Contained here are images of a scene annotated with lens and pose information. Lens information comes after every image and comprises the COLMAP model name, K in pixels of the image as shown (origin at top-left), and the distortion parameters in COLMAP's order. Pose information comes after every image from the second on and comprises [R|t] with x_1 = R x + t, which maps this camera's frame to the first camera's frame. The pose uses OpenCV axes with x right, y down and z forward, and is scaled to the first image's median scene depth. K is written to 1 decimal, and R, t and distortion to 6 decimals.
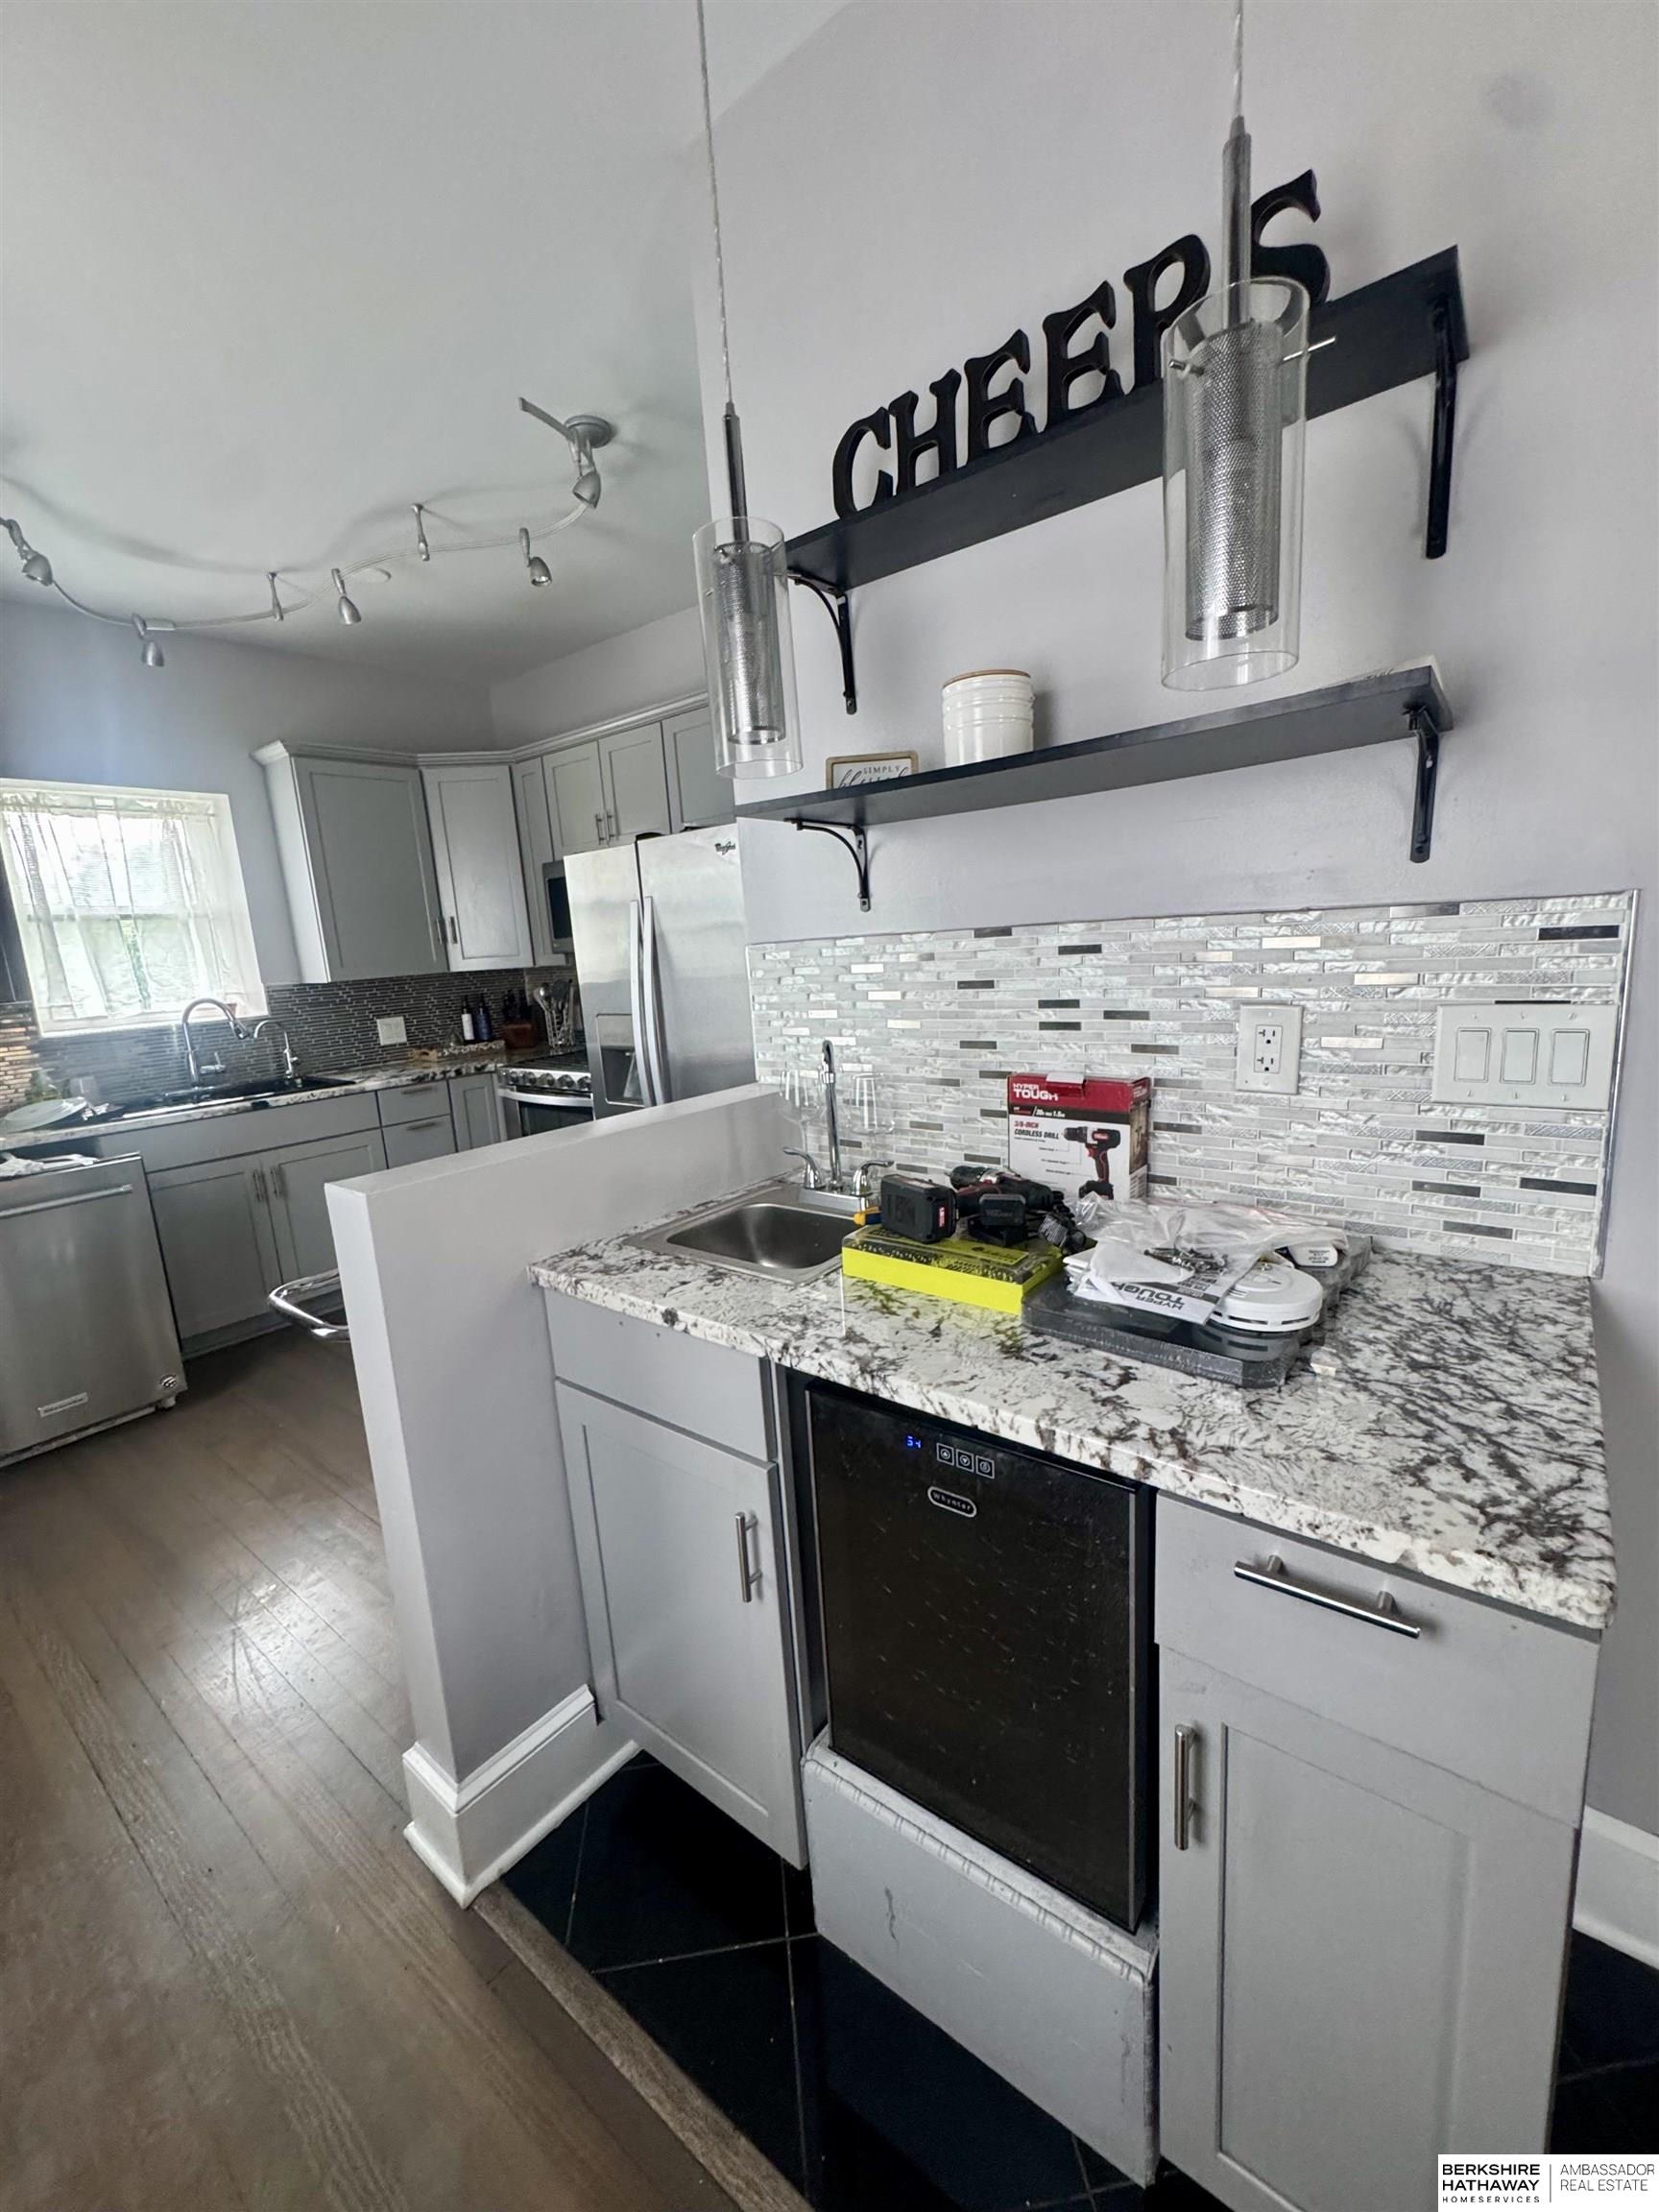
lens RADIAL K [[883.1, 0, 827.8], [0, 883.1, 1105.6], [0, 0, 1]] dist [-0.005819, 0.000763]
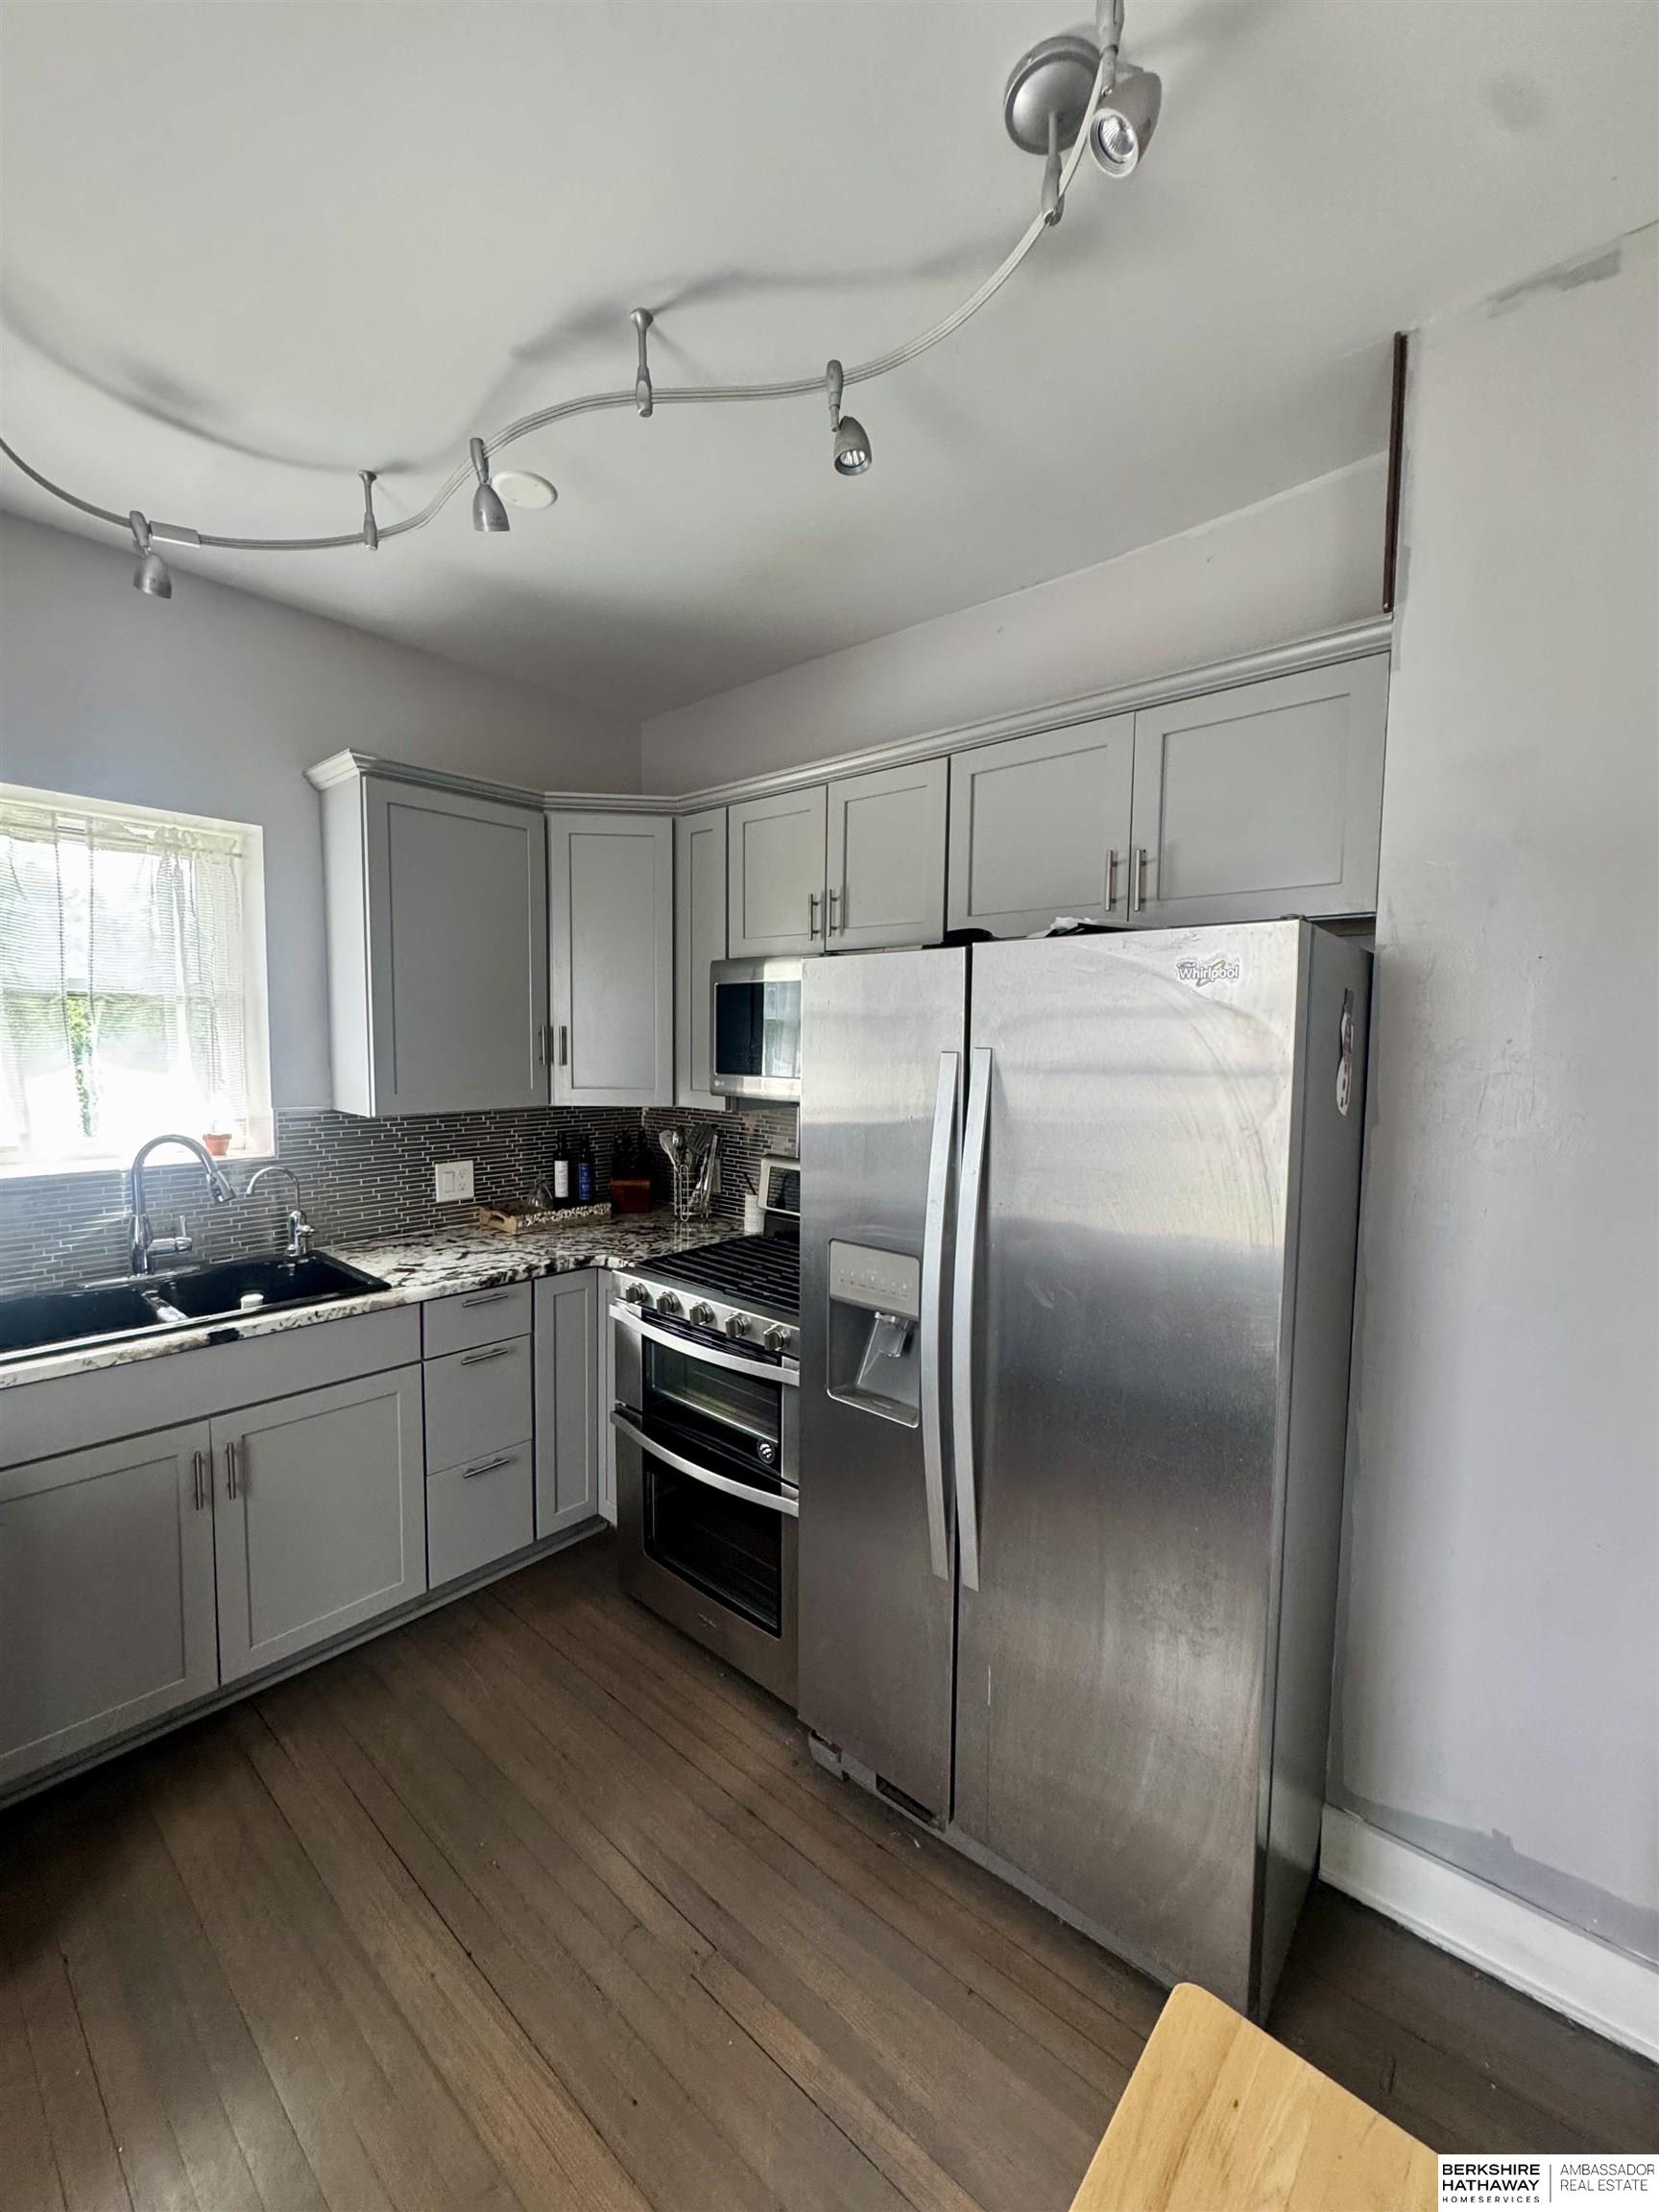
lens RADIAL K [[883.1, 0, 833.2], [0, 883.1, 1104.0], [0, 0, 1]] dist [-0.005819, 0.000763]
pose [[0.996278, 0.077653, -0.037413, -0.206781], [-0.081392, 0.990394, -0.111777, -0.104609], [0.028373, 0.114407, 0.993029, 0.368255]]
